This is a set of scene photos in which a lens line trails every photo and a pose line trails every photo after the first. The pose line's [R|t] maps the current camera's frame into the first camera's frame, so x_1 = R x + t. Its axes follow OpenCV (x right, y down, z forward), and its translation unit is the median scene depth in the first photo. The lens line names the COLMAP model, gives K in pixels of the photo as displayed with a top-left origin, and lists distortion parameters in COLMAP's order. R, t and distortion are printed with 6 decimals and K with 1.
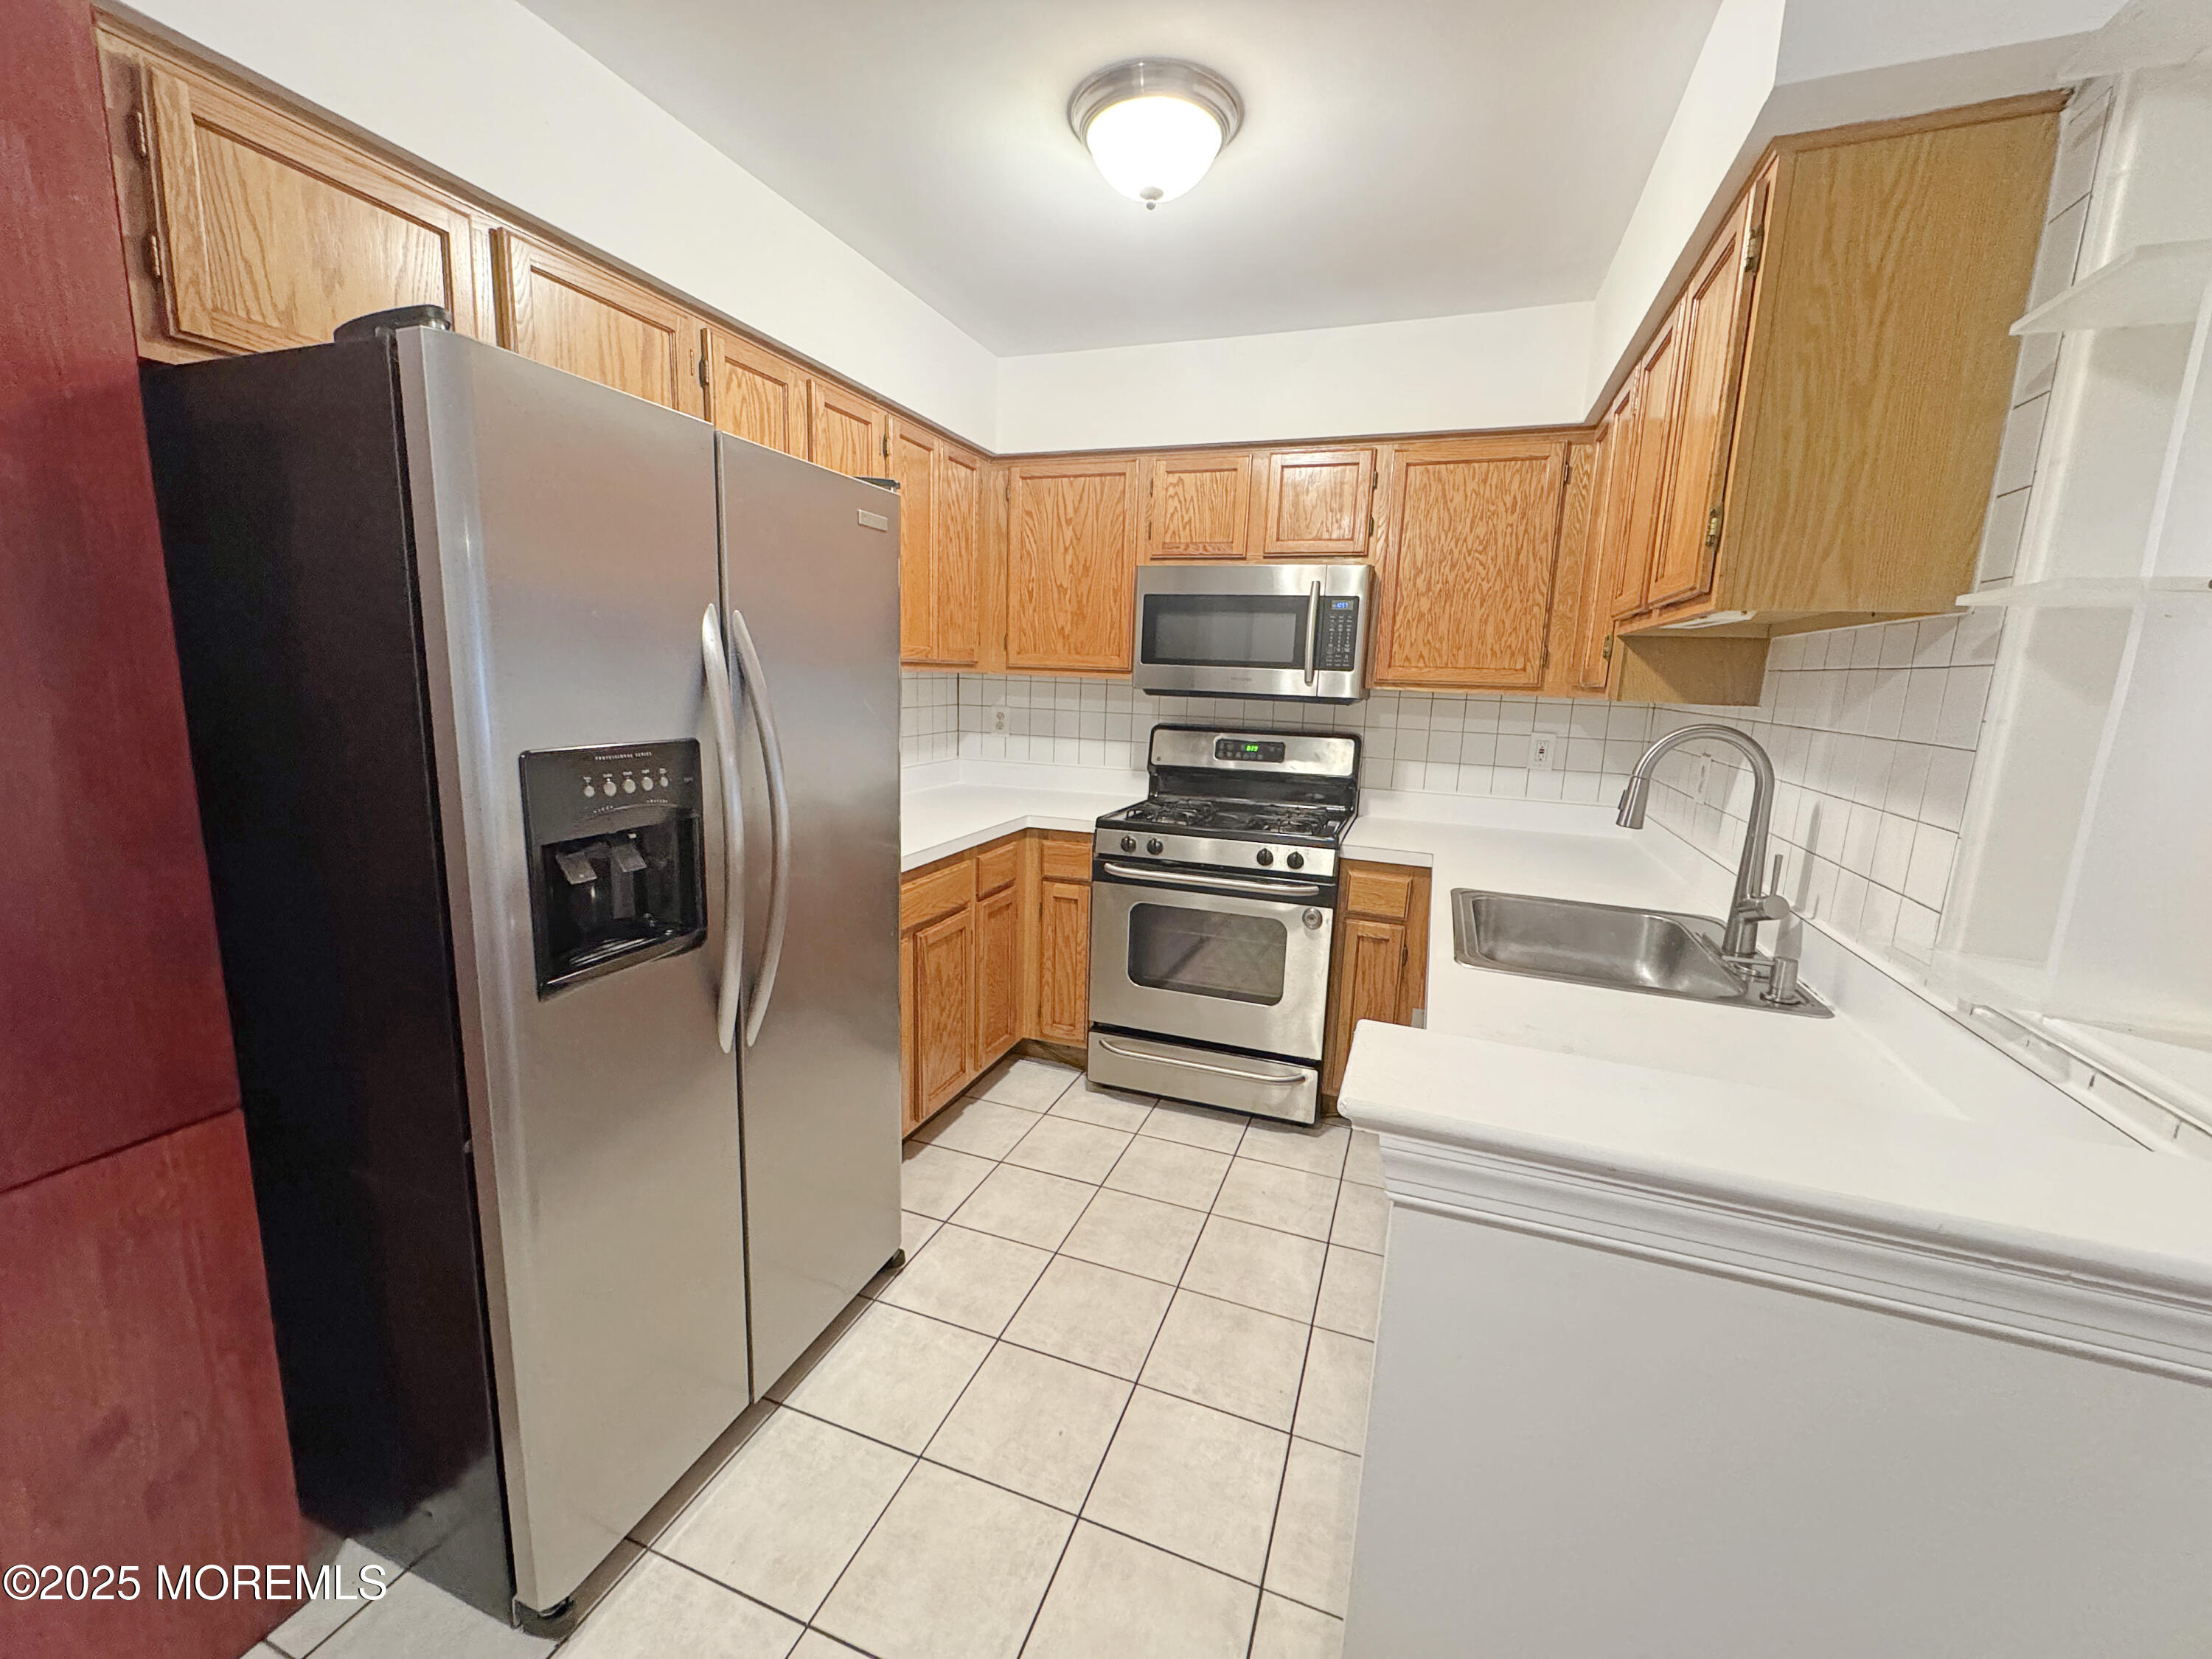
lens RADIAL K [[883.1, 0, 1109.5], [0, 883.1, 821.7], [0, 0, 1]] dist [-0.003731, -0.000926]
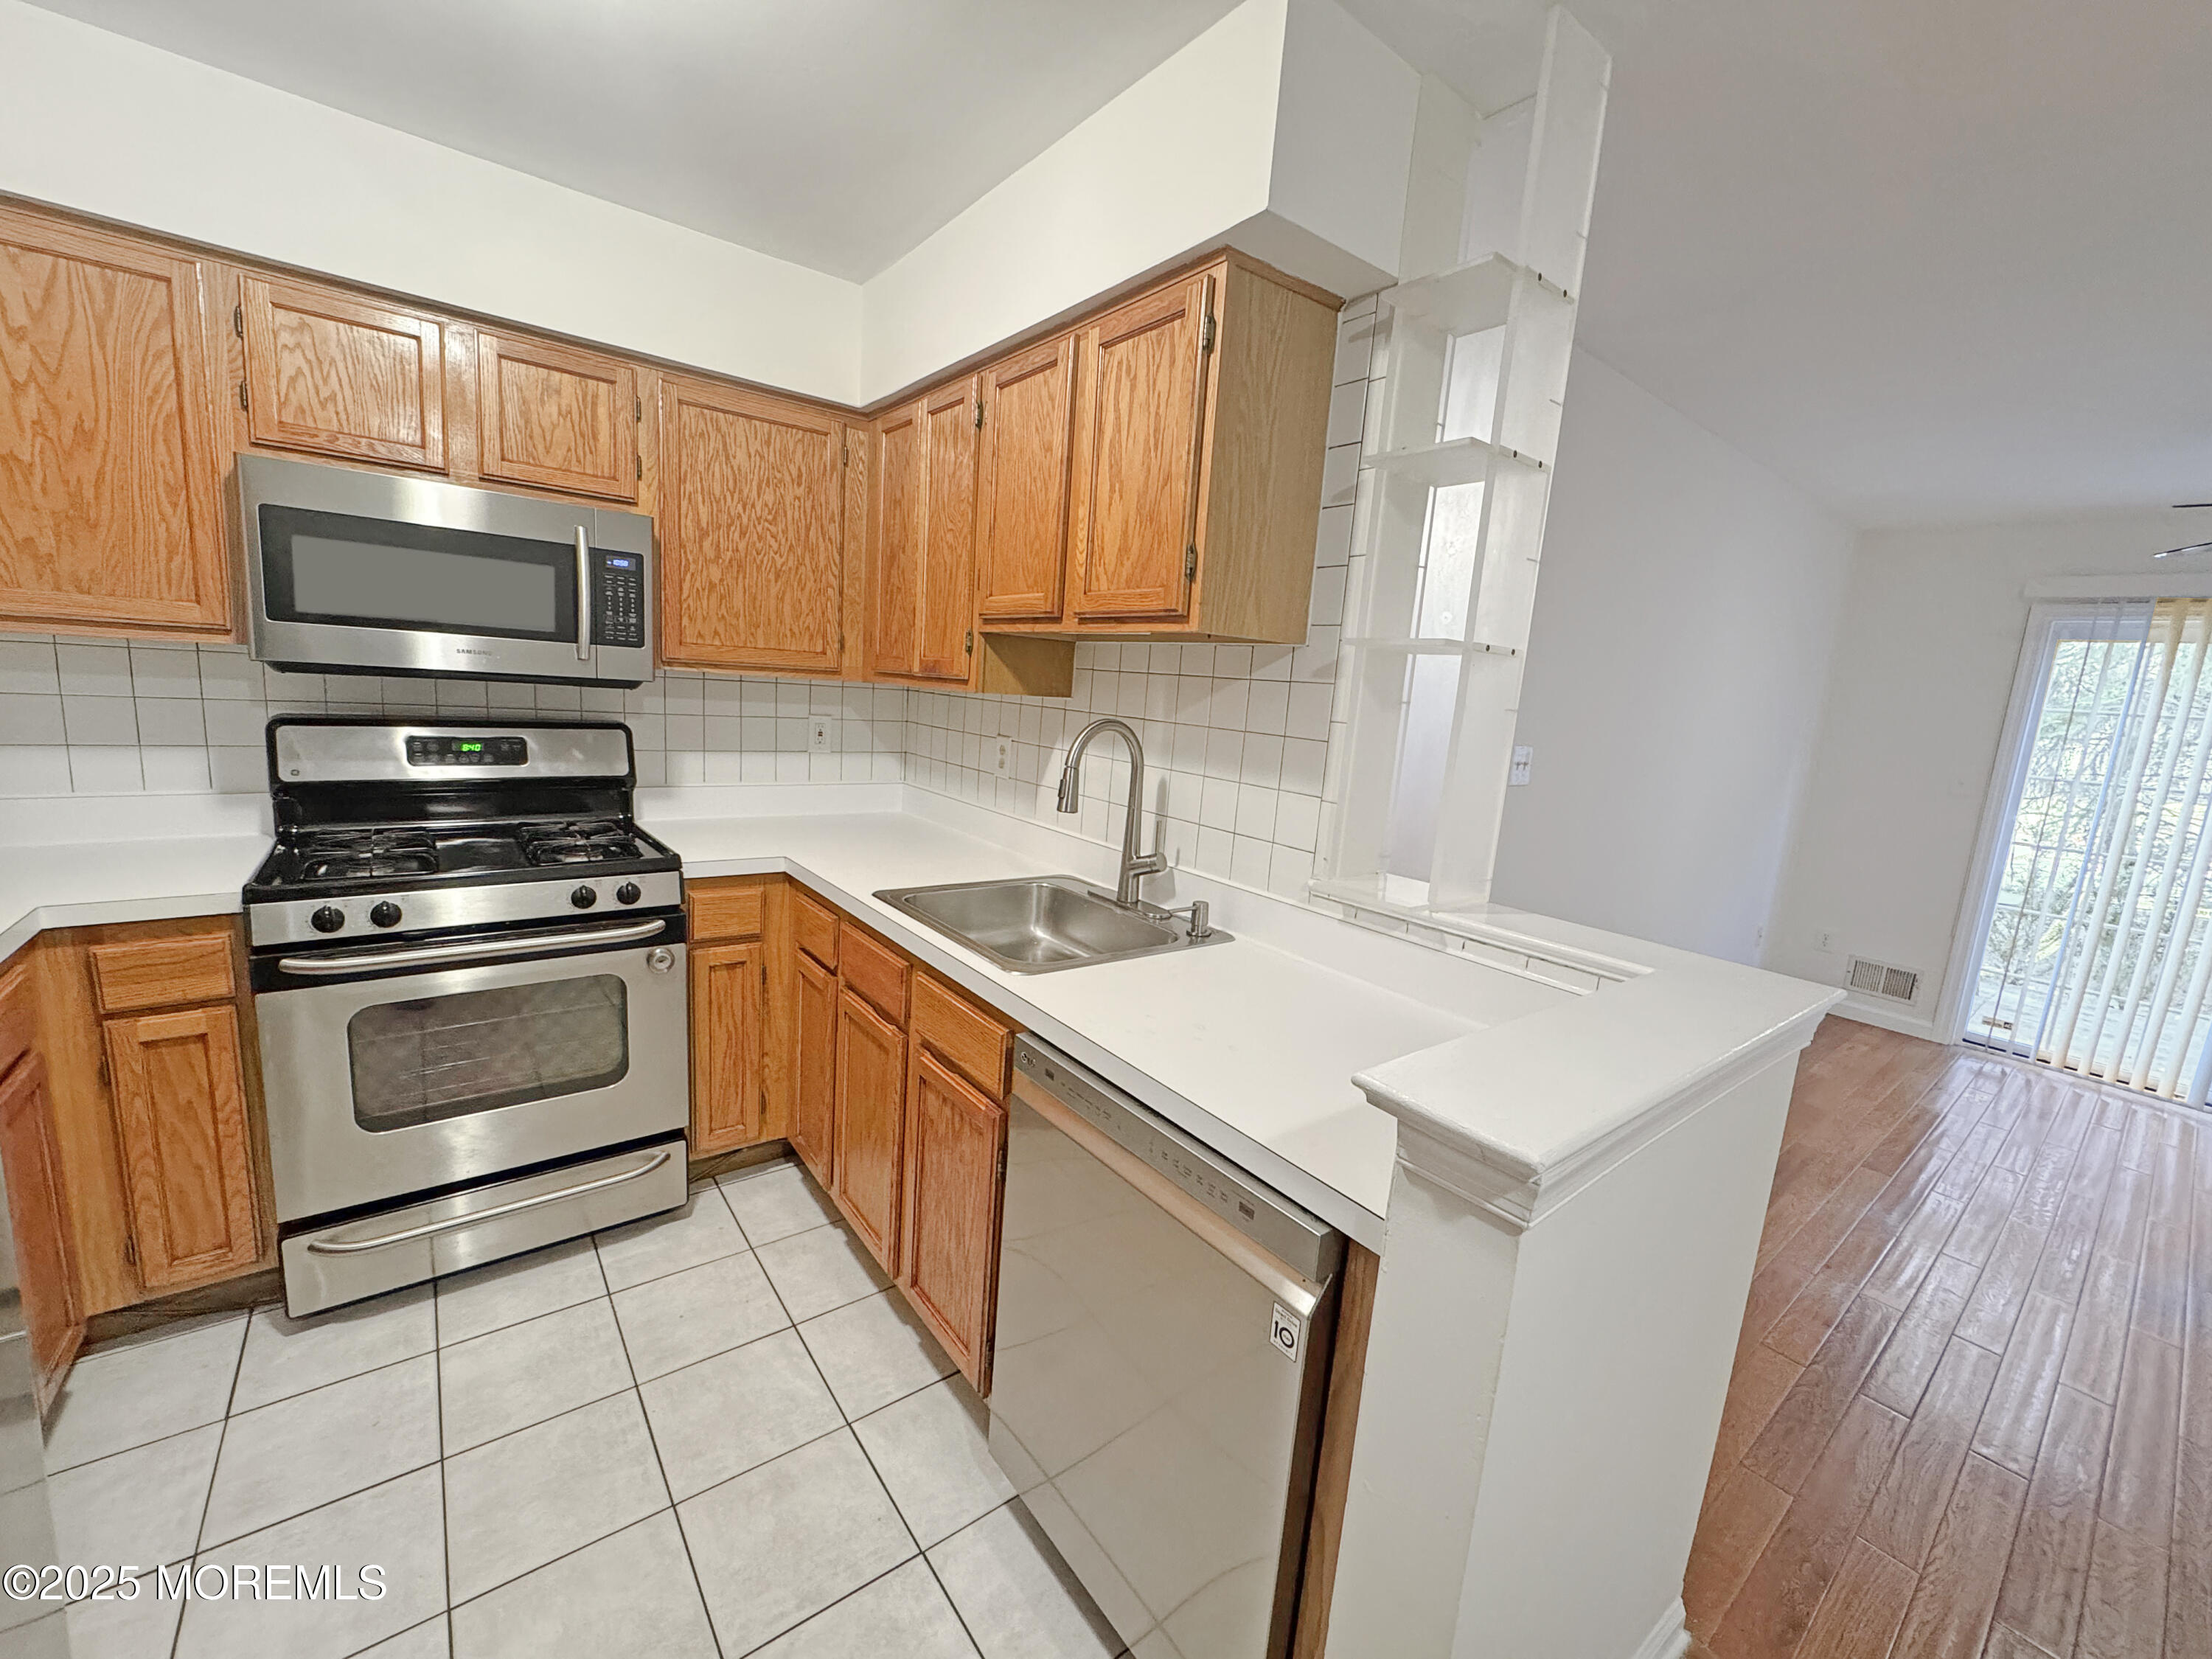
lens RADIAL K [[883.1, 0, 1107.7], [0, 883.1, 824.2], [0, 0, 1]] dist [-0.003731, -0.000926]
pose [[0.531648, -0.132059, 0.836607, -0.203811], [0.092178, 0.990924, 0.097840, -0.052746], [-0.841935, 0.025100, 0.538995, 0.222374]]
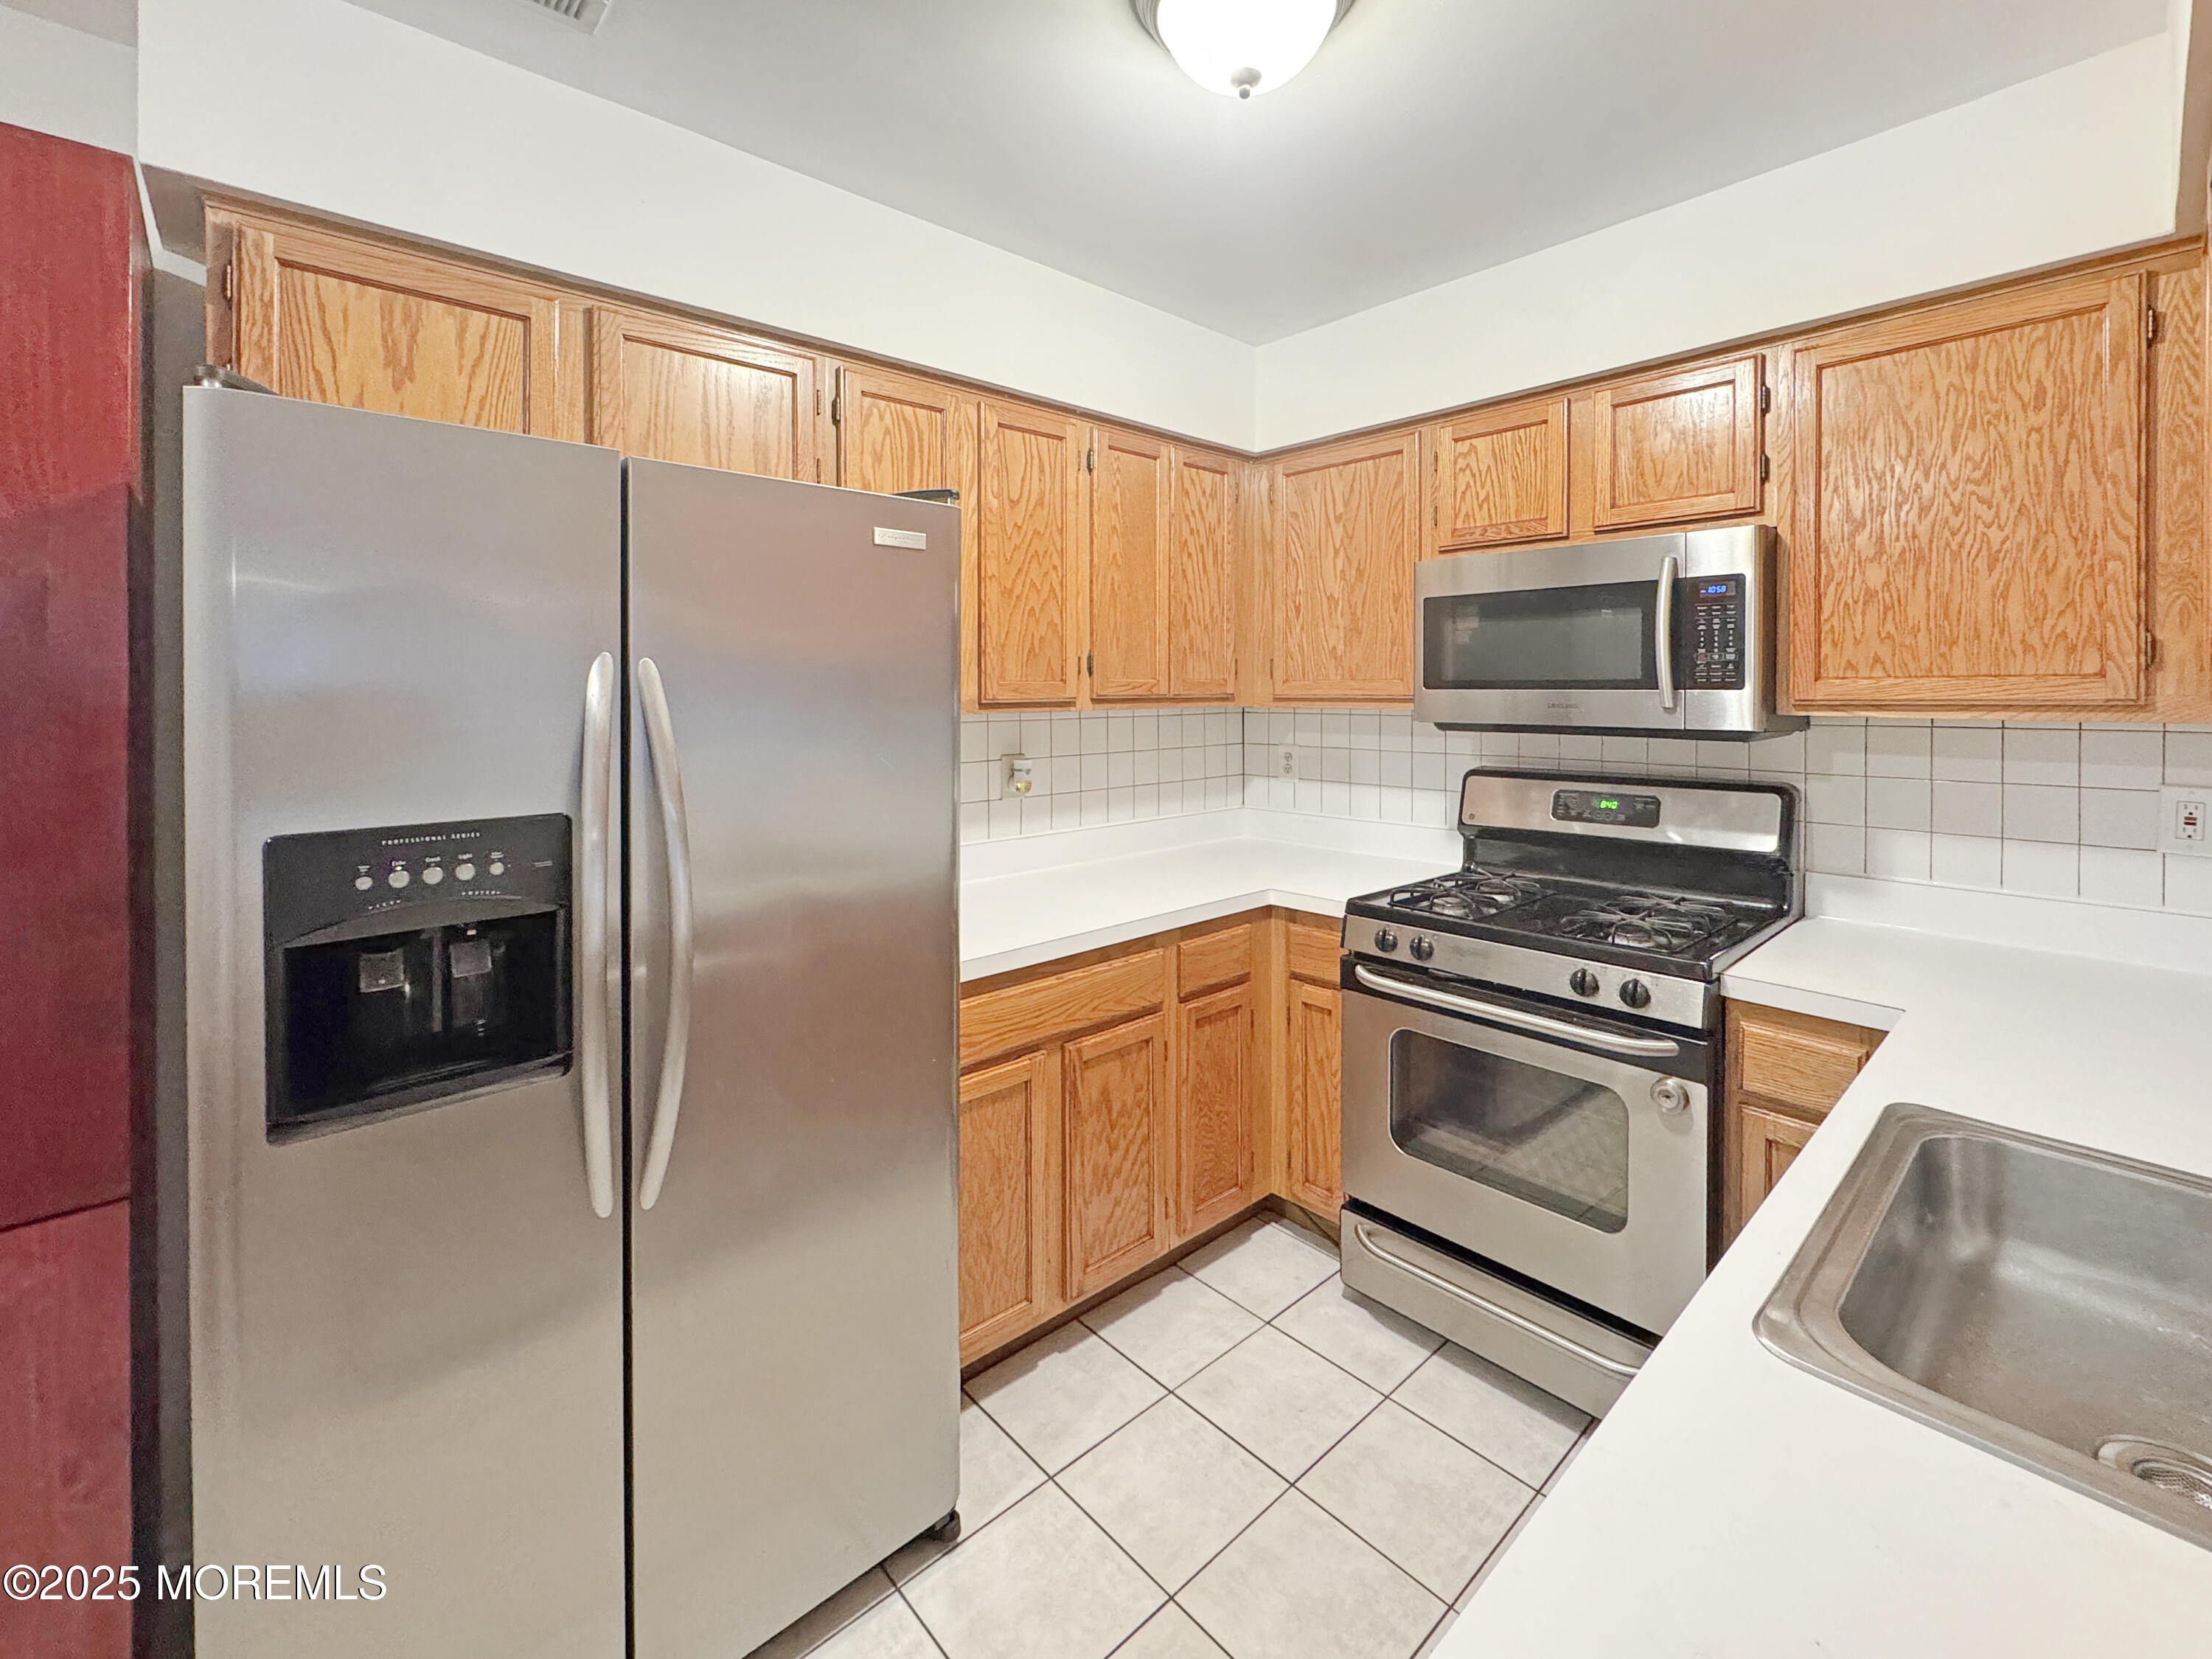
lens RADIAL K [[936.2, 0, 1134.5], [0, 936.2, 695.3], [0, 0, 1]] dist [-0.006218, 0.000488]
pose [[0.890101, -0.035365, -0.454389, 0.200454], [-0.042376, 0.986244, -0.159770, -0.042853], [0.453788, 0.161466, 0.876359, 0.227341]]
